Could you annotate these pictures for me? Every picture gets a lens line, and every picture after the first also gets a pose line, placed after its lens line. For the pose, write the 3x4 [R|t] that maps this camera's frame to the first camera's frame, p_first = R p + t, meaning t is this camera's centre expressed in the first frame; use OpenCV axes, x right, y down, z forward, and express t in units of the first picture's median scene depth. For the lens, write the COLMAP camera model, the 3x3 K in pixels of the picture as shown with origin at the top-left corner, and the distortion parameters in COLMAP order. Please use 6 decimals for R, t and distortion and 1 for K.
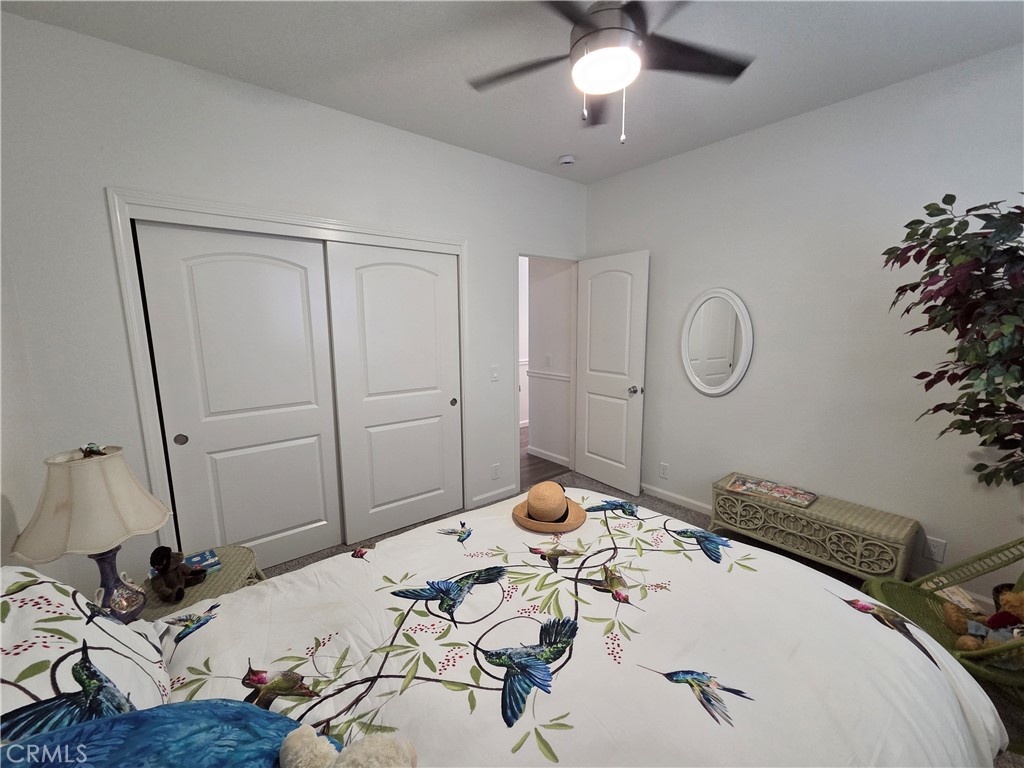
lens RADIAL K [[418.0, 0, 511.6], [0, 418.0, 386.3], [0, 0, 1]] dist [0.006772, 0.000282]
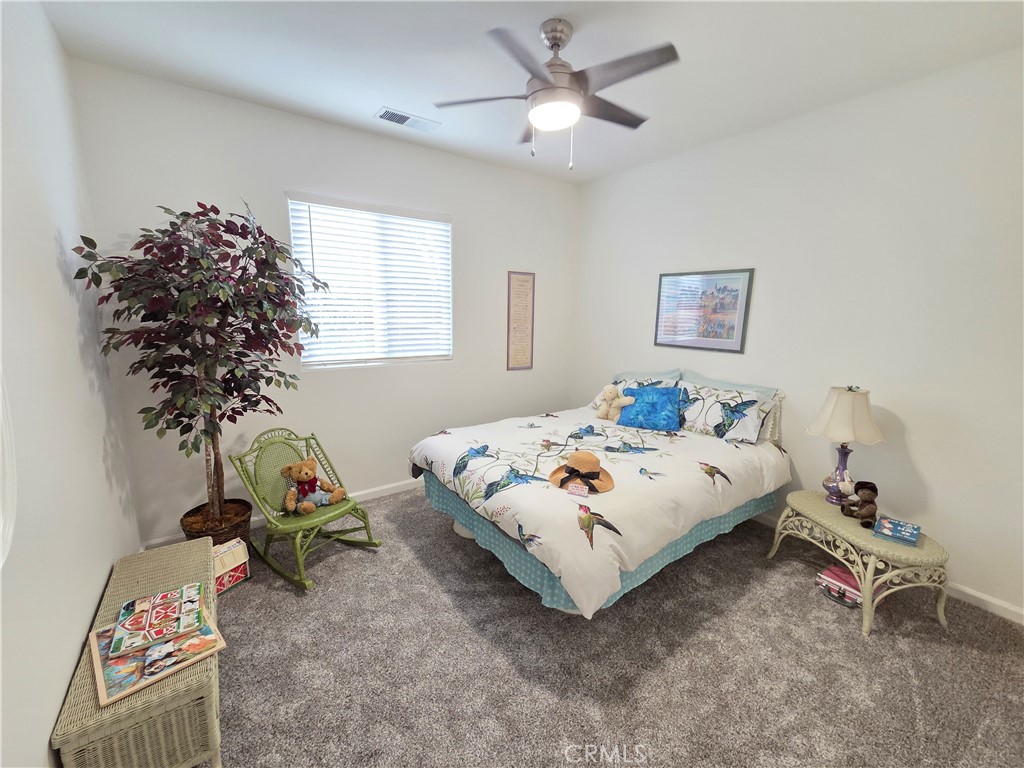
lens RADIAL K [[418.0, 0, 512.9], [0, 418.0, 384.4], [0, 0, 1]] dist [0.006772, 0.000282]
pose [[-0.998315, -0.023991, 0.052840, 0.312117], [-0.005636, 0.946318, 0.323187, -0.442683], [-0.057757, 0.322344, -0.944859, 2.825352]]
